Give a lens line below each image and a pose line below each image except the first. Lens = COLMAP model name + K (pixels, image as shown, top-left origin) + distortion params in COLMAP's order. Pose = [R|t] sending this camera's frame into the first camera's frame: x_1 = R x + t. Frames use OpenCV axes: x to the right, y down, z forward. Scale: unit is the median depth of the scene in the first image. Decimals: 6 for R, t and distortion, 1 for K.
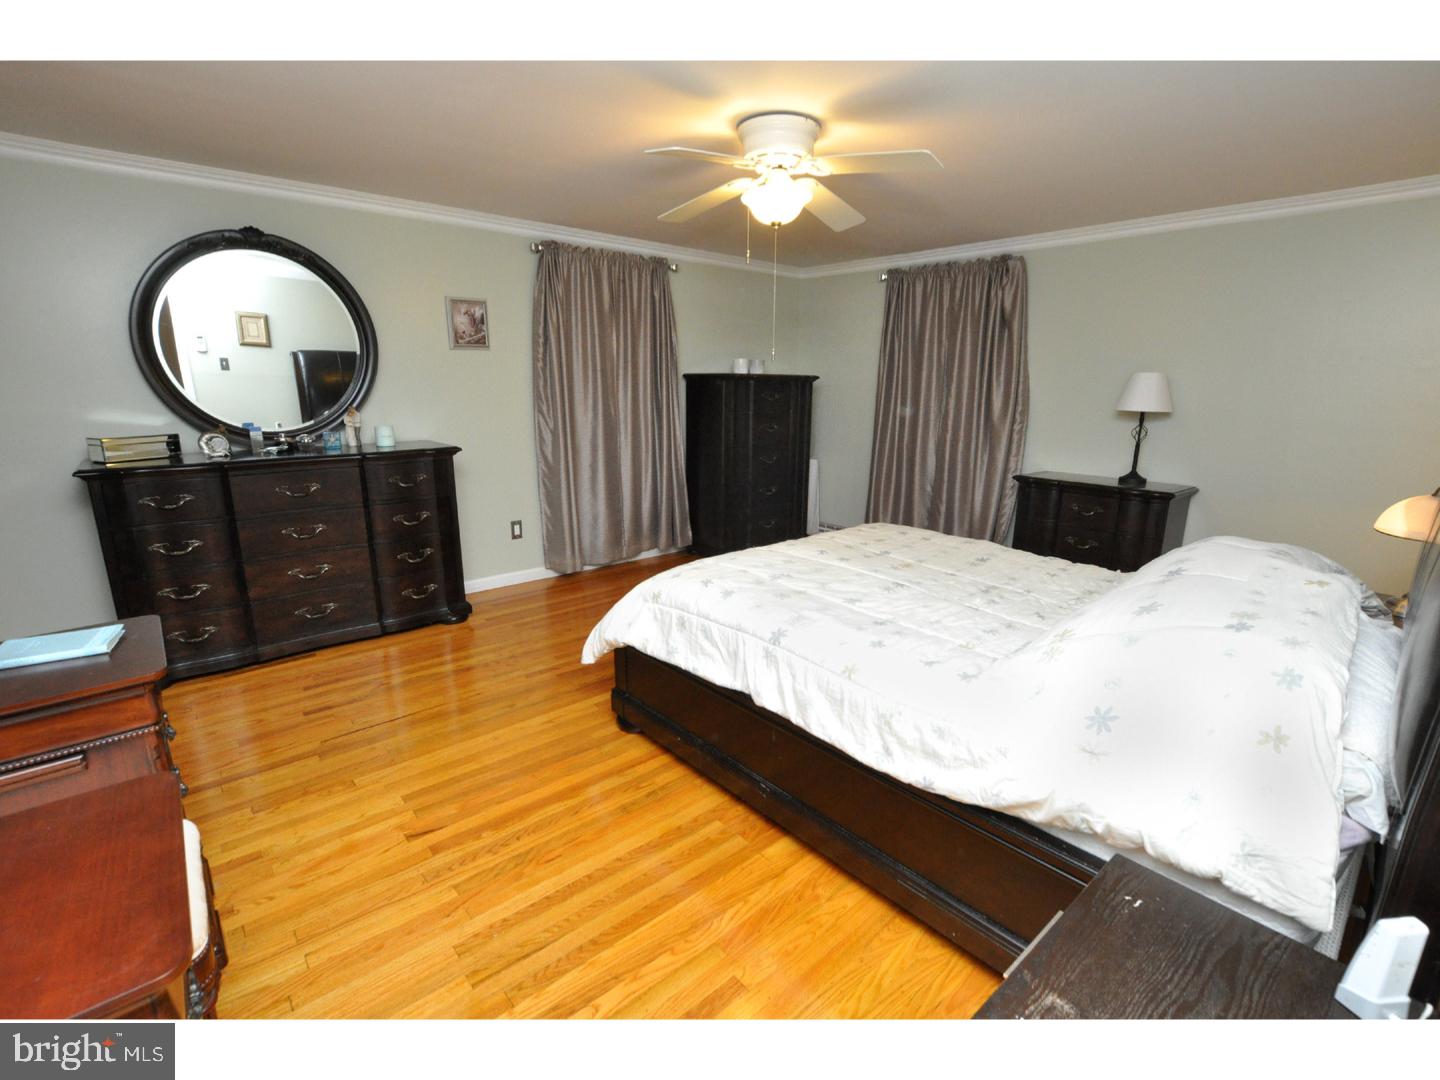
lens RADIAL K [[636.5, 0, 717.7], [0, 636.5, 543.8], [0, 0, 1]] dist [-0.015715, -0.000722]
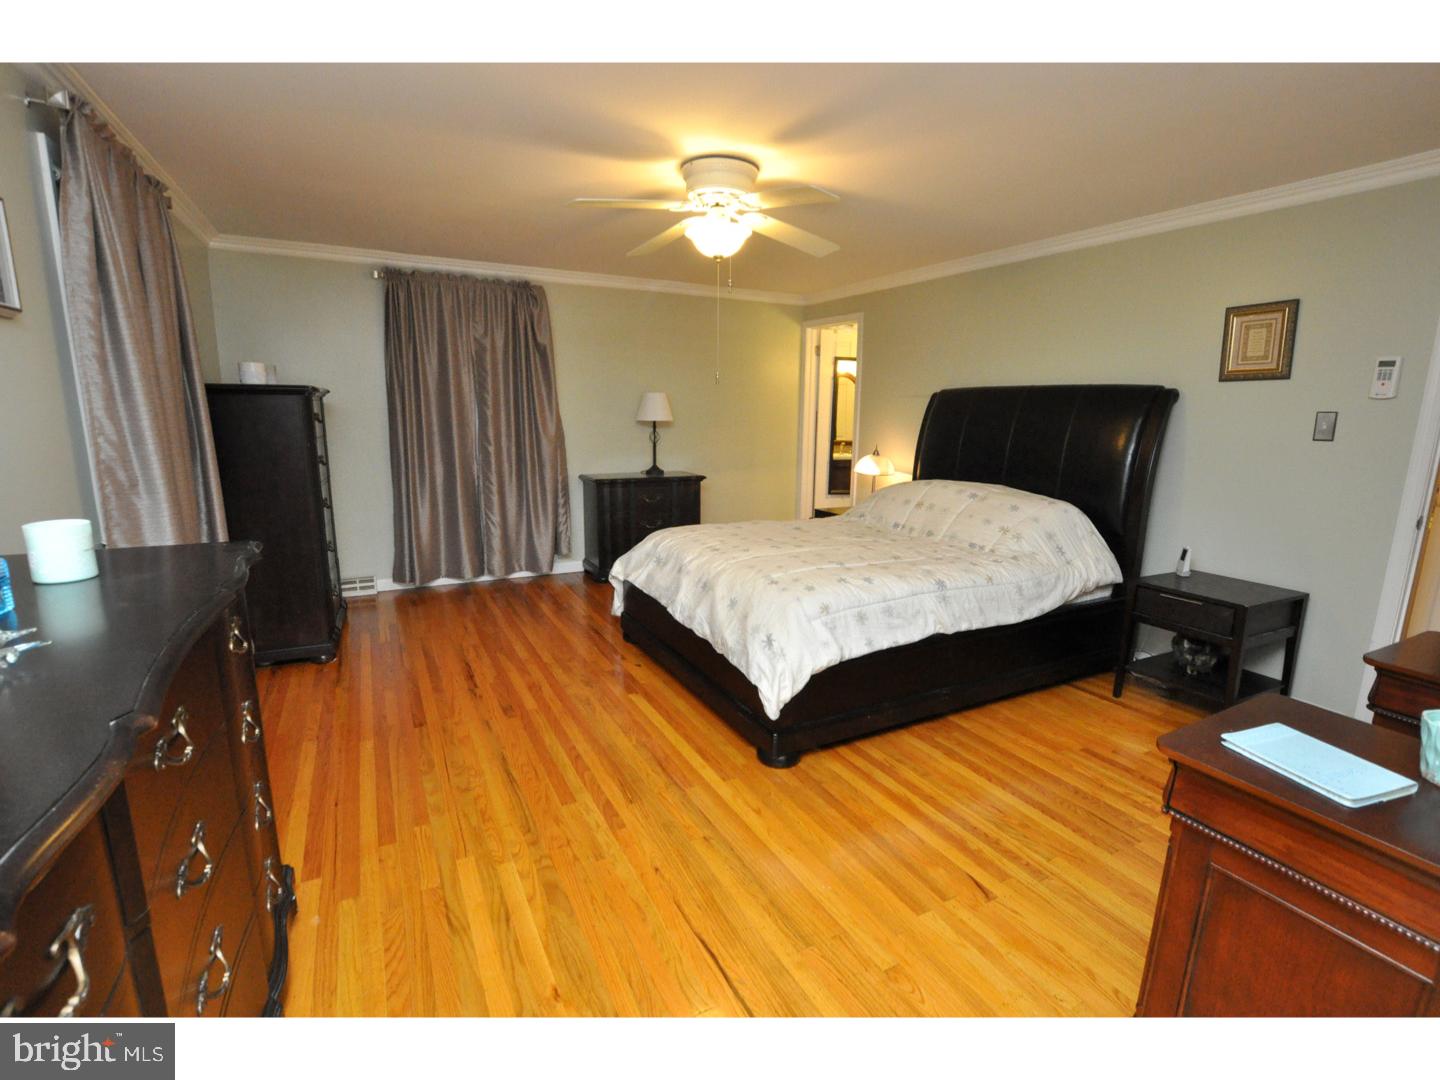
lens RADIAL K [[676.3, 0, 712.6], [0, 676.3, 538.4], [0, 0, 1]] dist [-0.002535, -0.000210]
pose [[0.255411, -0.194411, 0.947085, -0.732840], [0.222712, 0.965062, 0.138040, -0.140821], [-0.940832, 0.175671, 0.289785, 0.511362]]
